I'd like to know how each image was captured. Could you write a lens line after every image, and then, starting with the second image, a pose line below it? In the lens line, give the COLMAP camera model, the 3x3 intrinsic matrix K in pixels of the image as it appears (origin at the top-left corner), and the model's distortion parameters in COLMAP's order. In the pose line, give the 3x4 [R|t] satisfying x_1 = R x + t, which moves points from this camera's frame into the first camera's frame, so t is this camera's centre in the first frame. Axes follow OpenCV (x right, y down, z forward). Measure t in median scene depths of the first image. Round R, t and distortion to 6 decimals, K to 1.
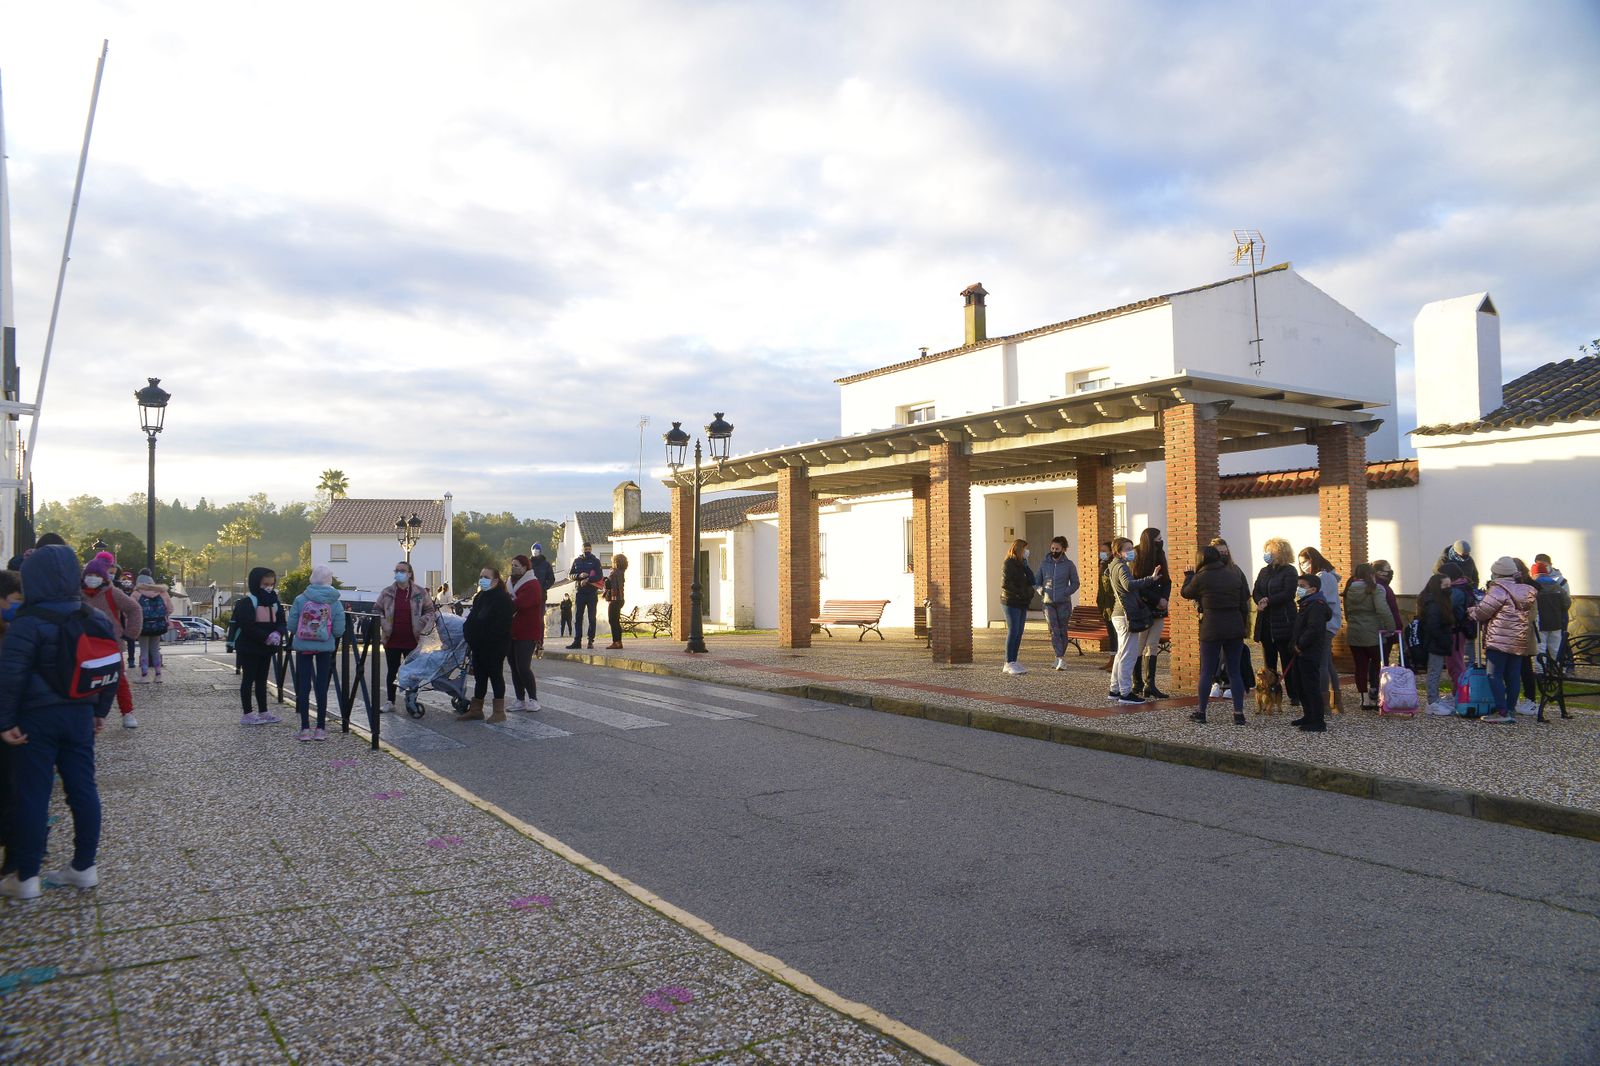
lens RADIAL K [[1191.9, 0, 800.0], [0, 1191.9, 533.0], [0, 0, 1]] dist [-0.117100, 0.108873]
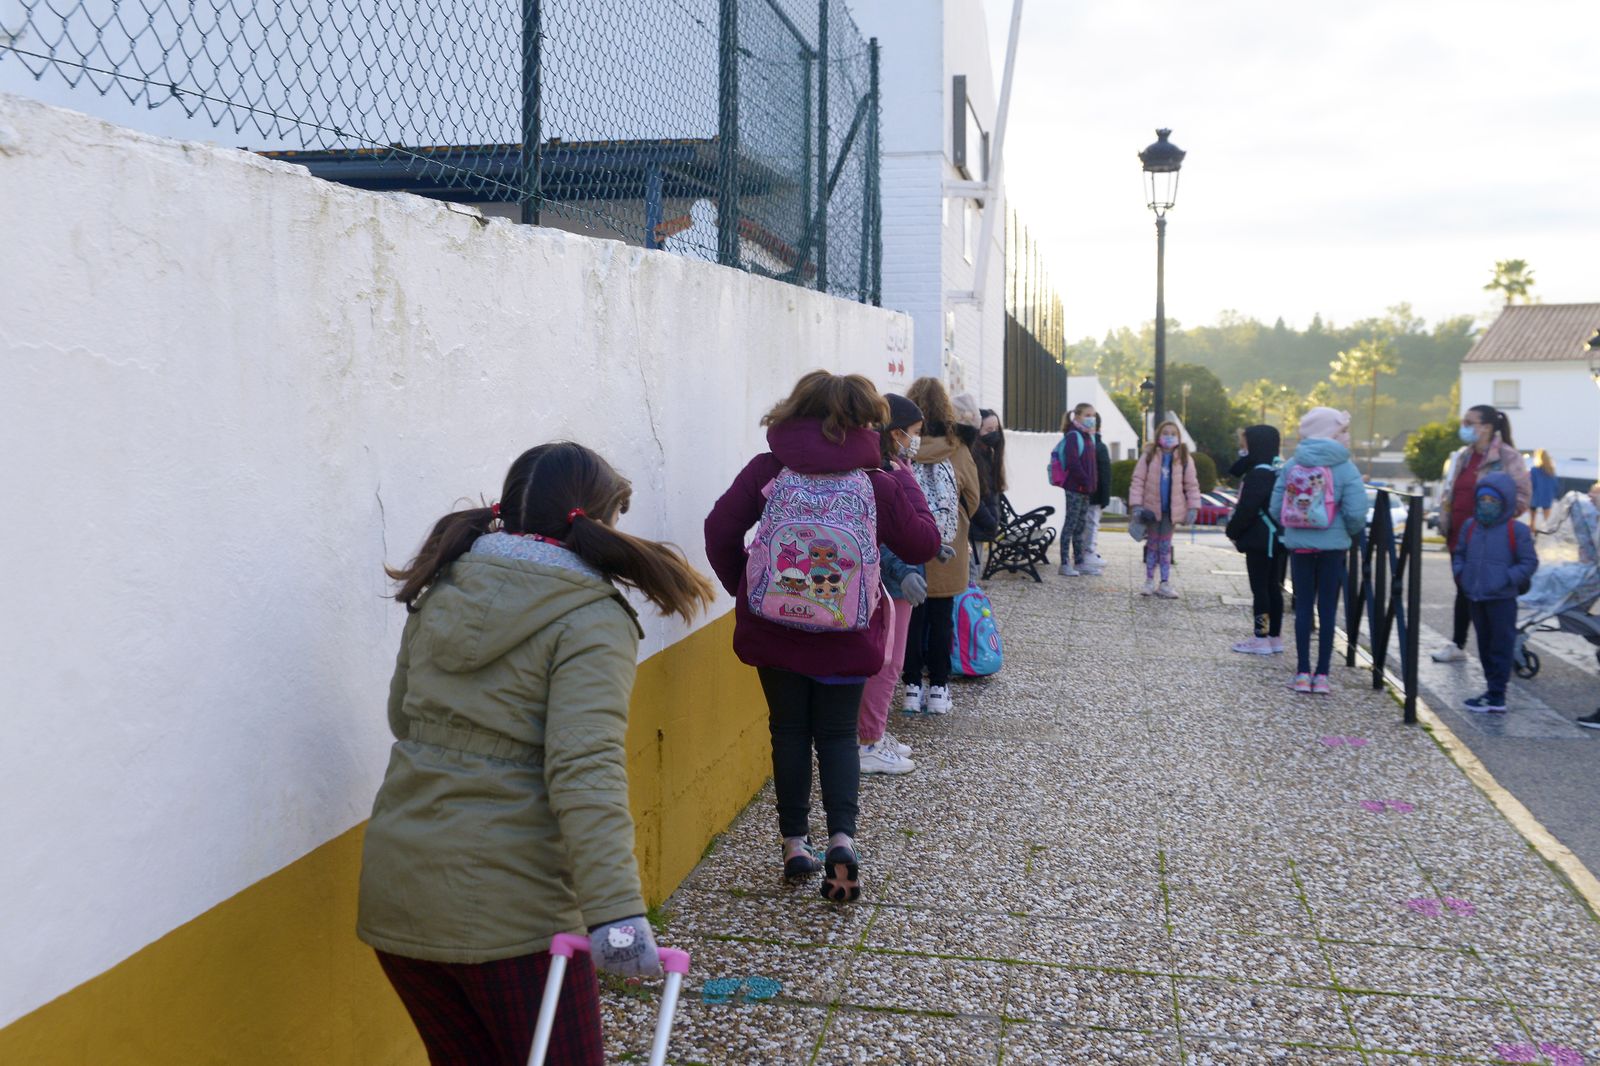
lens RADIAL K [[1813.4, 0, 800.0], [0, 1813.4, 533.0], [0, 0, 1]] dist [-0.021661, 0.030530]
pose [[0.678240, 0.046898, -0.733342, 0.090266], [0.018312, 0.996573, 0.080669, 0.011927], [0.734612, -0.068142, 0.675057, 0.179655]]
